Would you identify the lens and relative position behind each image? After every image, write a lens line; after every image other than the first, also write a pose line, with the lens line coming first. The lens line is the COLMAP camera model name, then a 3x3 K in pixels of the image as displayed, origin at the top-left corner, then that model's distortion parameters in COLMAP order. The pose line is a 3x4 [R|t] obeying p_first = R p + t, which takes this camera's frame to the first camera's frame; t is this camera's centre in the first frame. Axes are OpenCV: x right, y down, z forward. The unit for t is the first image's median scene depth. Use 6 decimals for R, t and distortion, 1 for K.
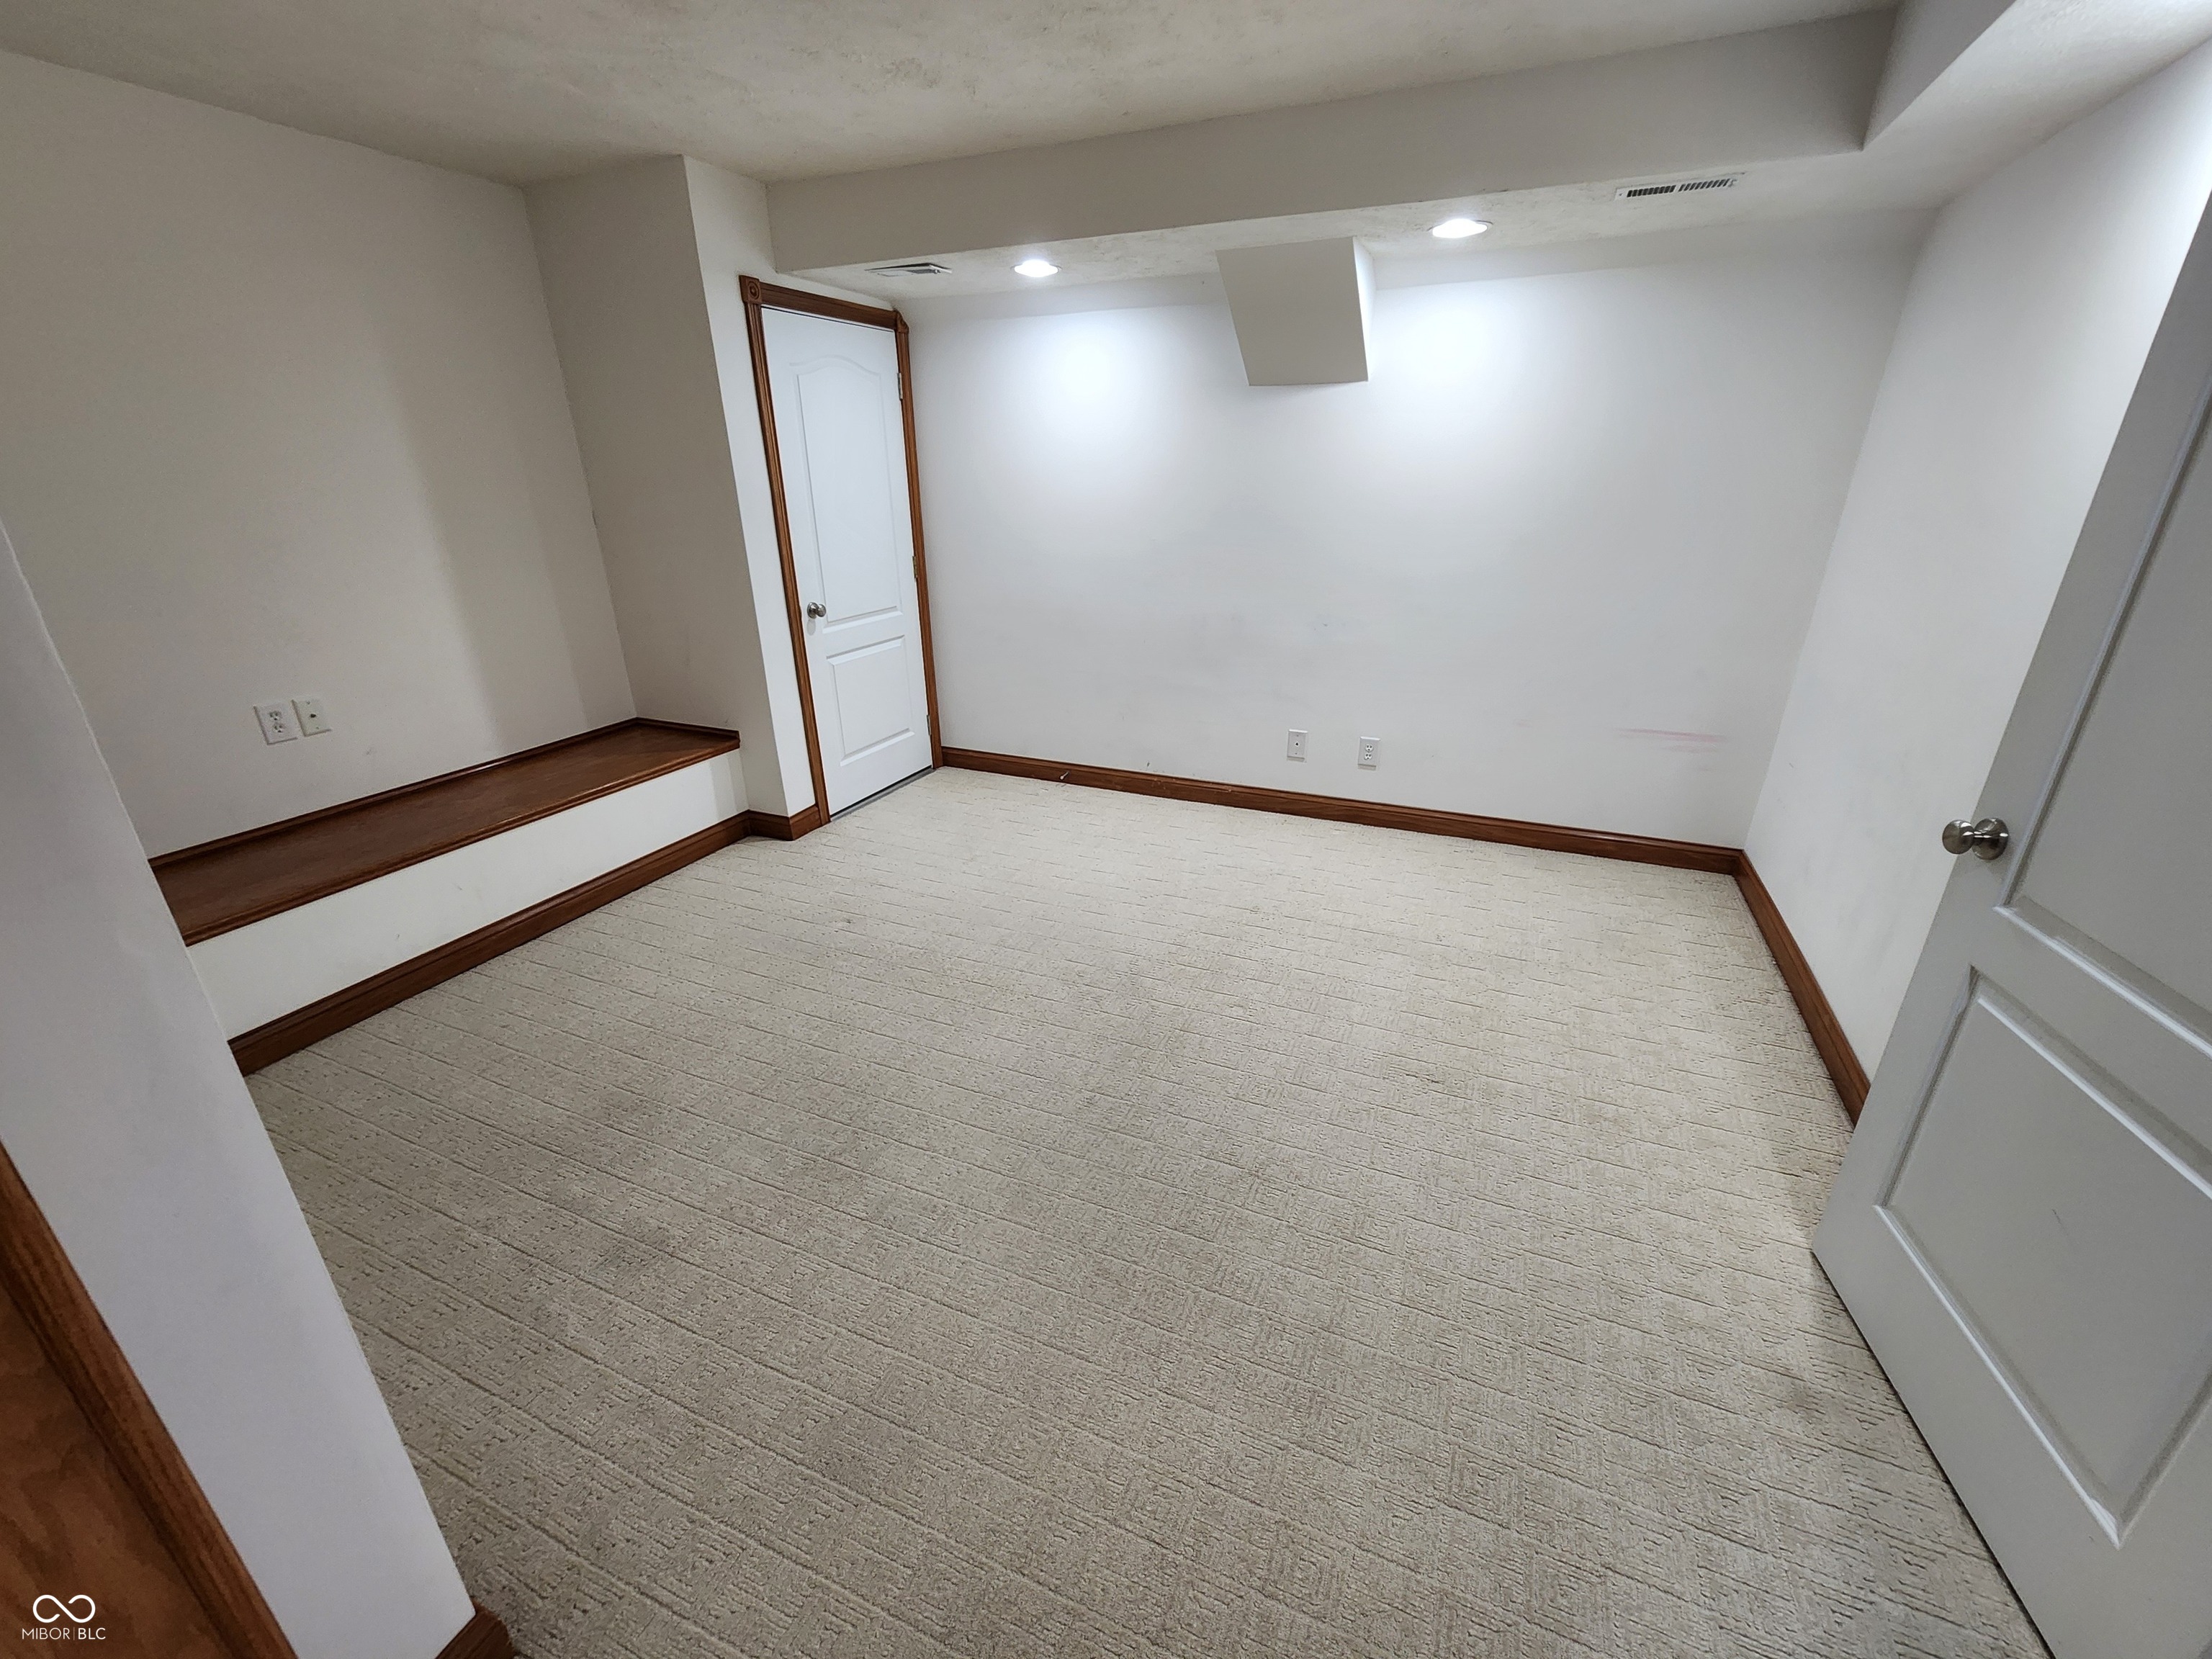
lens RADIAL K [[917.0, 0, 1103.3], [0, 917.0, 838.3], [0, 0, 1]] dist [0.002154, -0.000114]
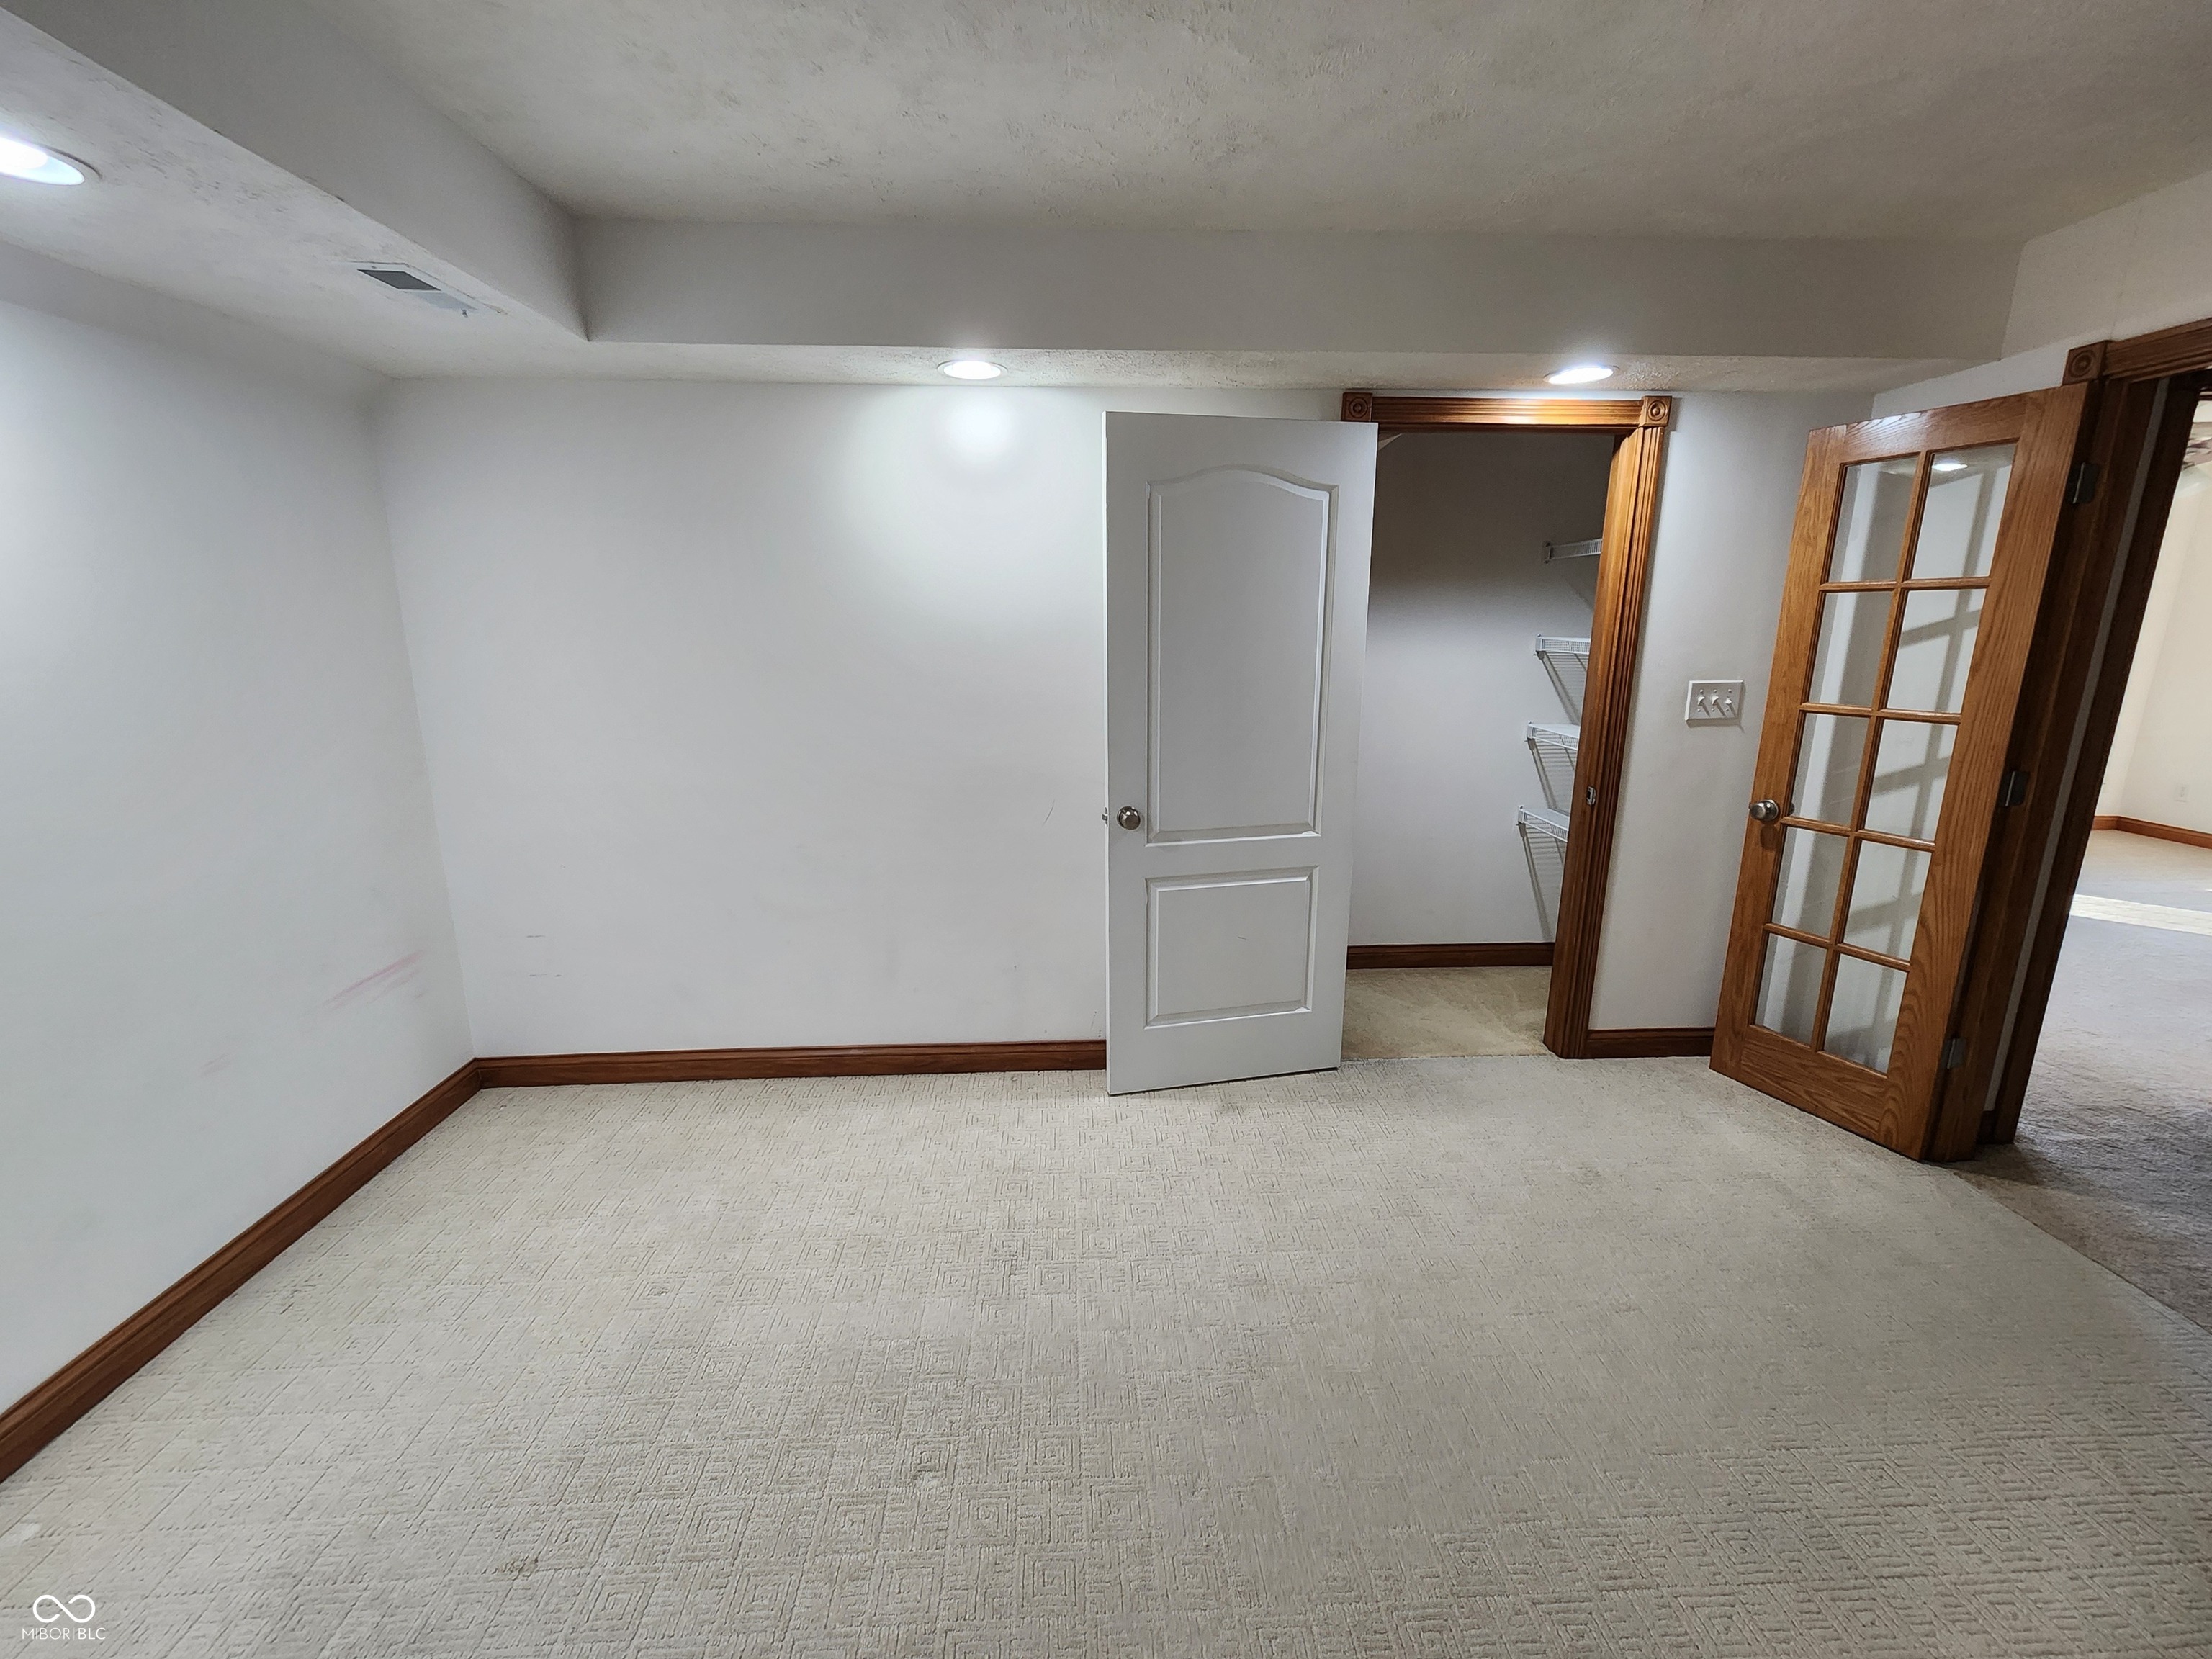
lens RADIAL K [[917.0, 0, 1103.3], [0, 917.0, 838.3], [0, 0, 1]] dist [0.002154, -0.000114]
pose [[-0.455255, -0.195501, 0.868632, -0.367808], [0.341236, 0.862790, 0.373030, -0.379235], [-0.822375, 0.466232, -0.326078, 0.928569]]
